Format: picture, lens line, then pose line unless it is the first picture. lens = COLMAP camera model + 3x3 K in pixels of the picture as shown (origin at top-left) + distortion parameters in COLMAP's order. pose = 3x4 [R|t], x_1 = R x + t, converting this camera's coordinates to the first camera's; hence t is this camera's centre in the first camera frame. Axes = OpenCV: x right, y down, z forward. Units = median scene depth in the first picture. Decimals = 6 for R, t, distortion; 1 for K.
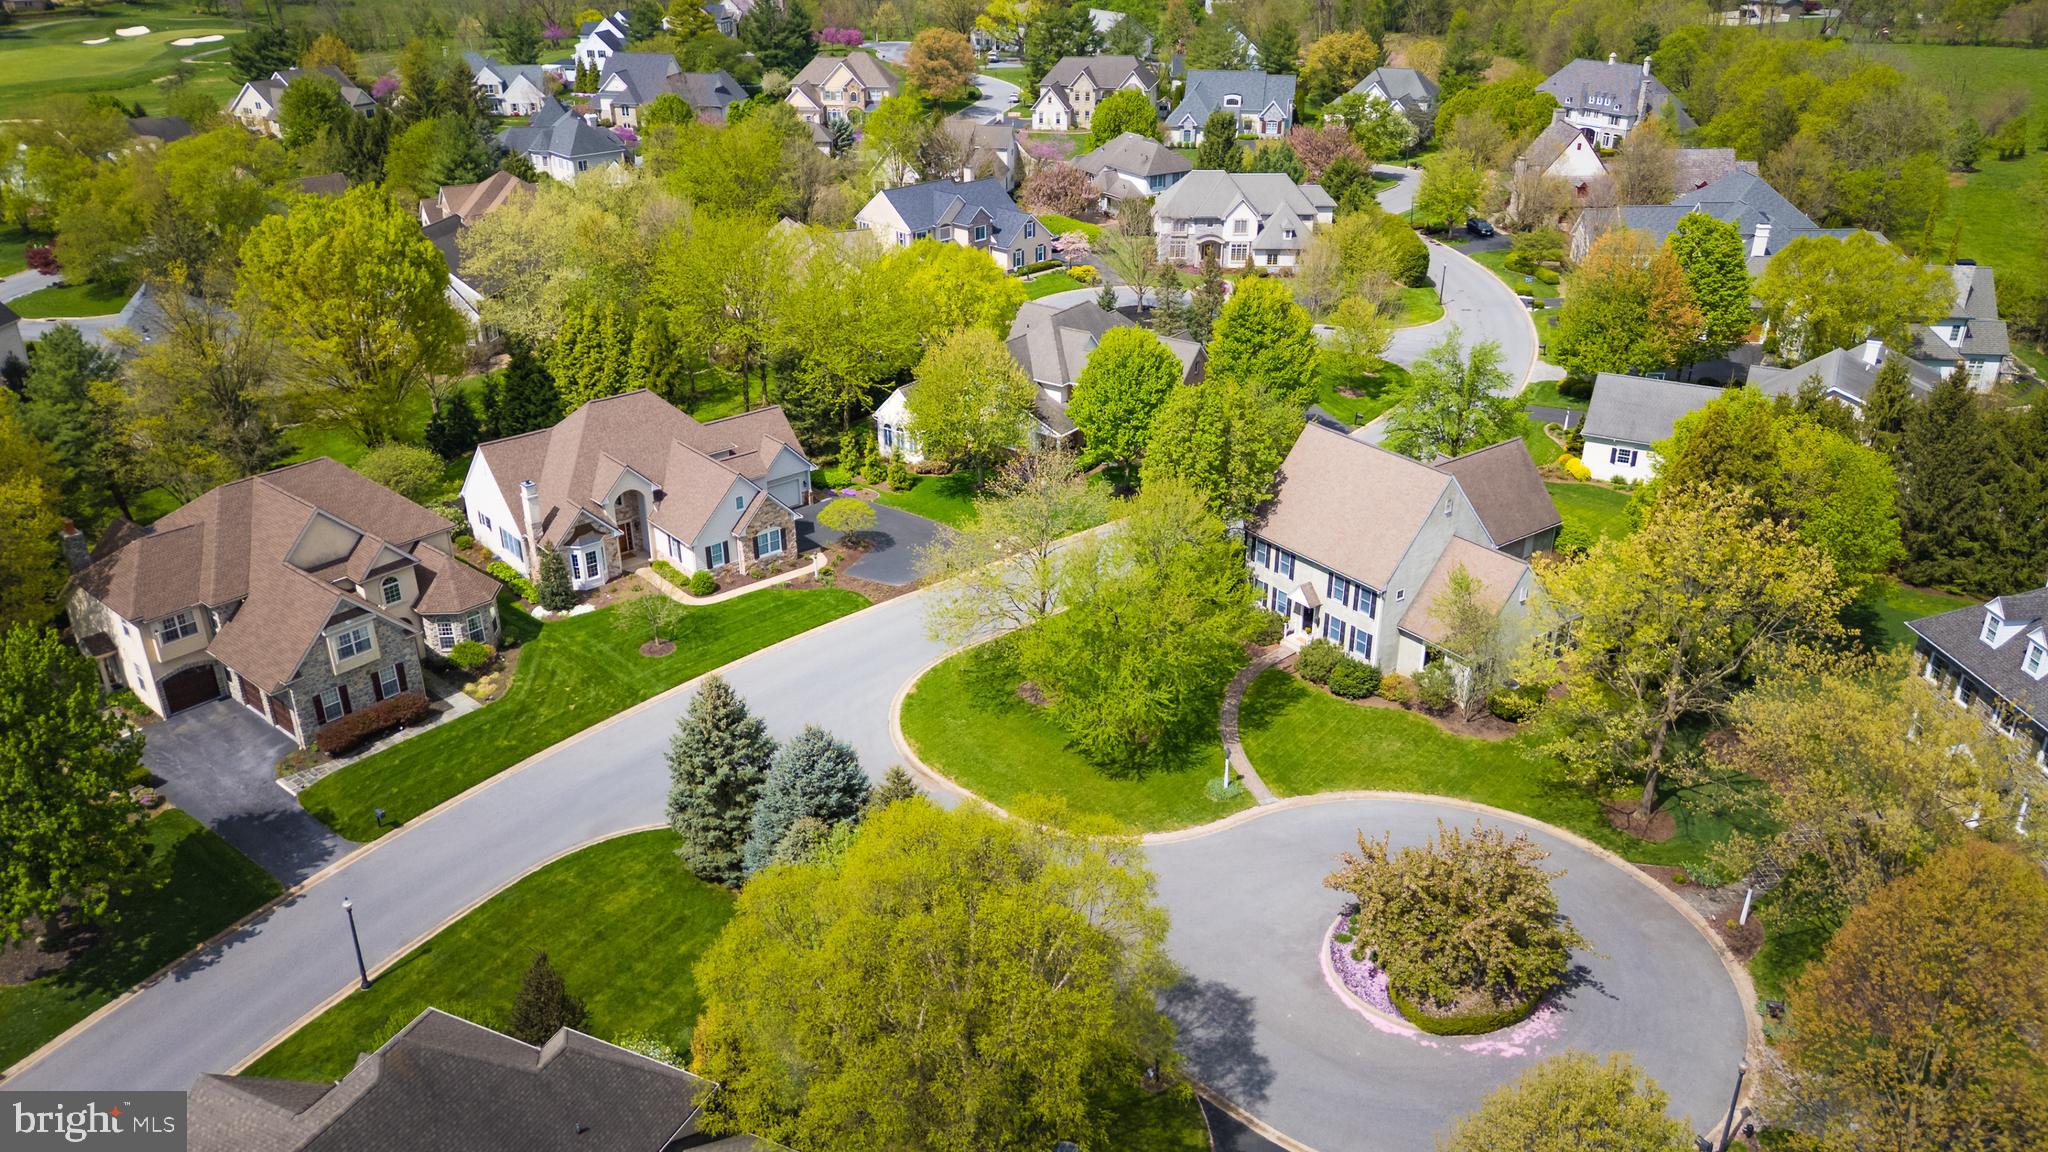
lens RADIAL K [[1503.9, 0, 1025.0], [0, 1503.9, 579.4], [0, 0, 1]] dist [0.074400, -0.066018]
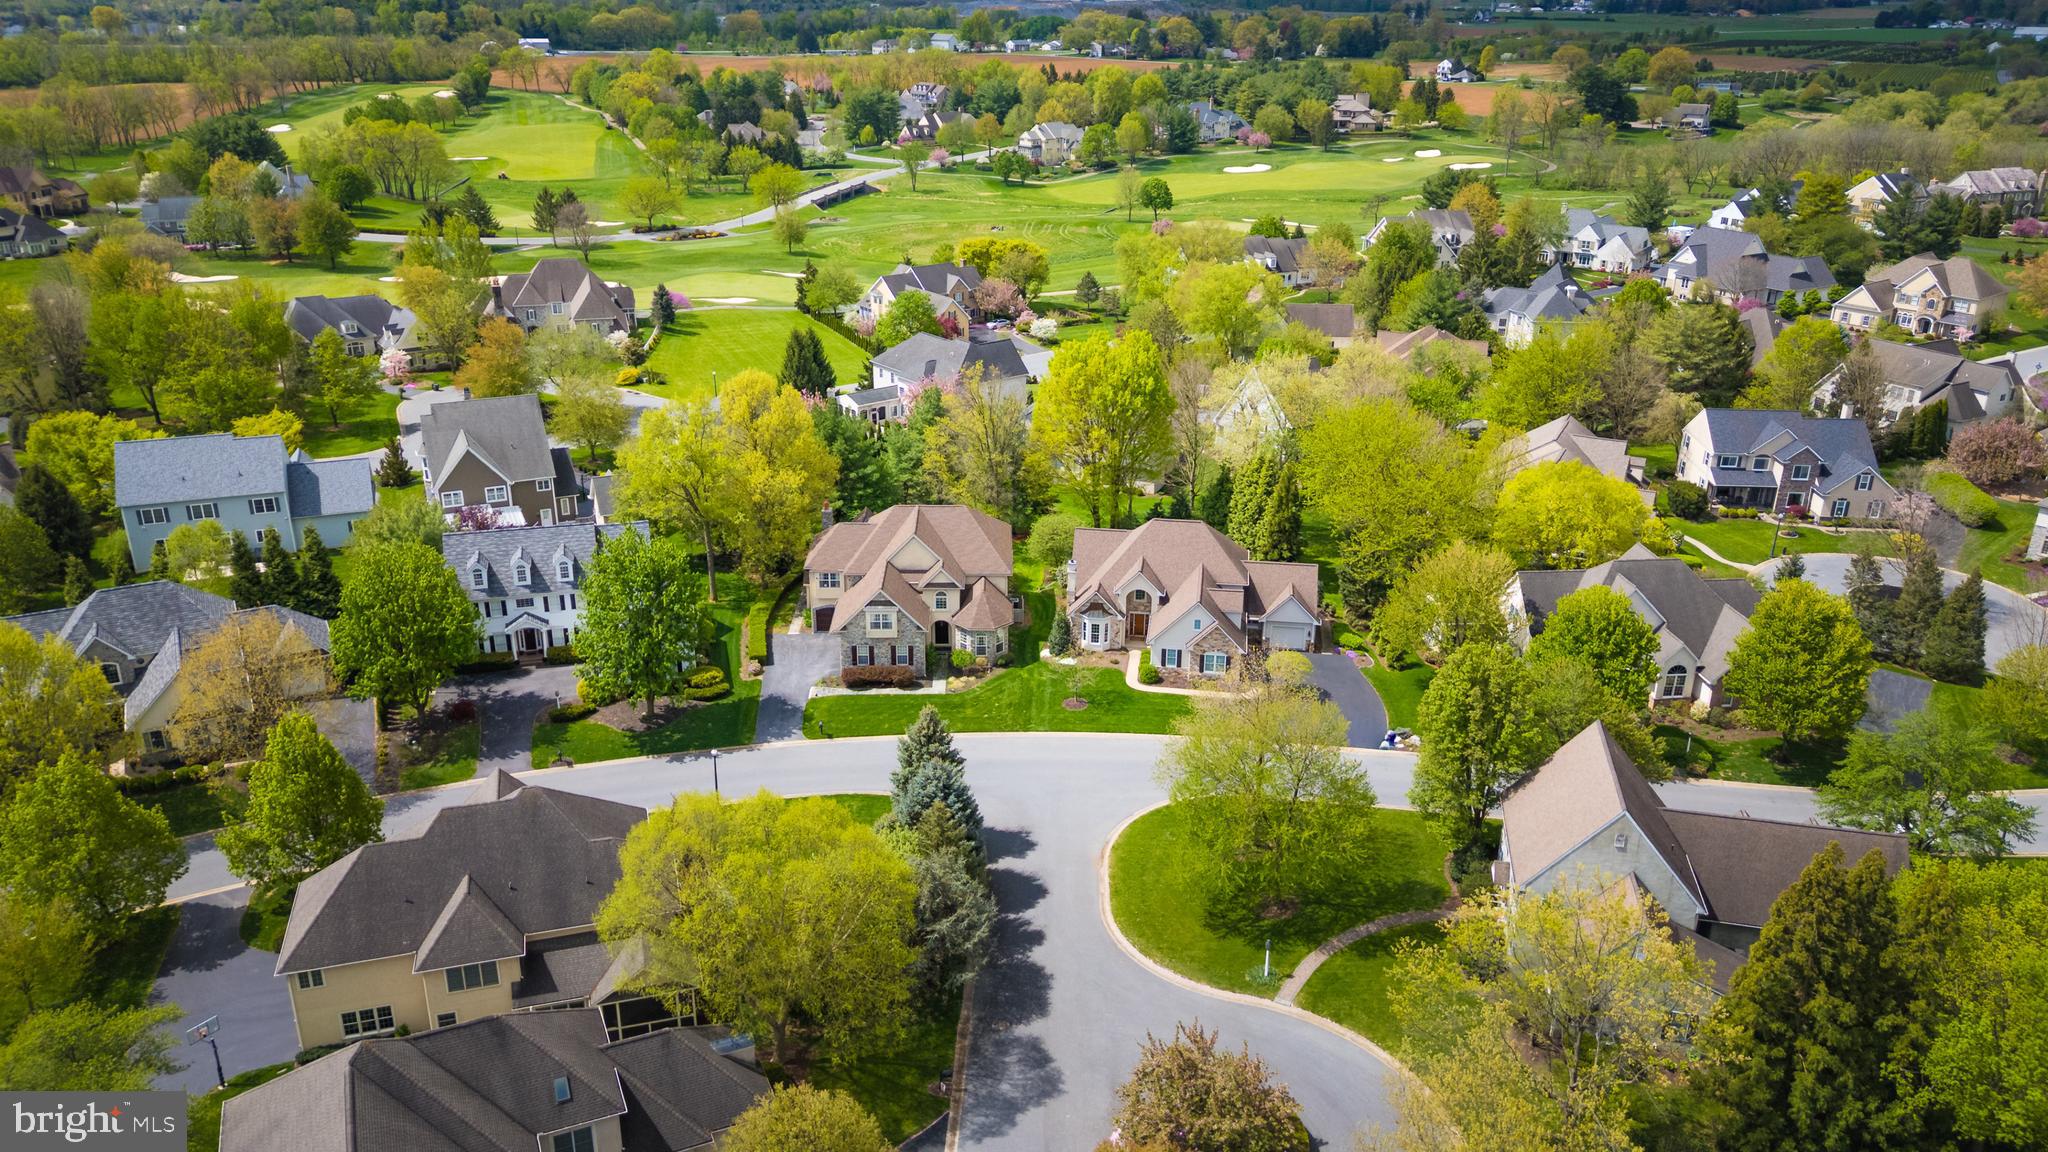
lens RADIAL K [[1503.9, 0, 1029.7], [0, 1503.9, 573.5], [0, 0, 1]] dist [0.074400, -0.066018]
pose [[0.662708, 0.287864, -0.691341, 0.626765], [-0.334478, 0.939750, 0.070672, -0.145959], [0.670031, 0.184404, 0.719064, 0.005614]]
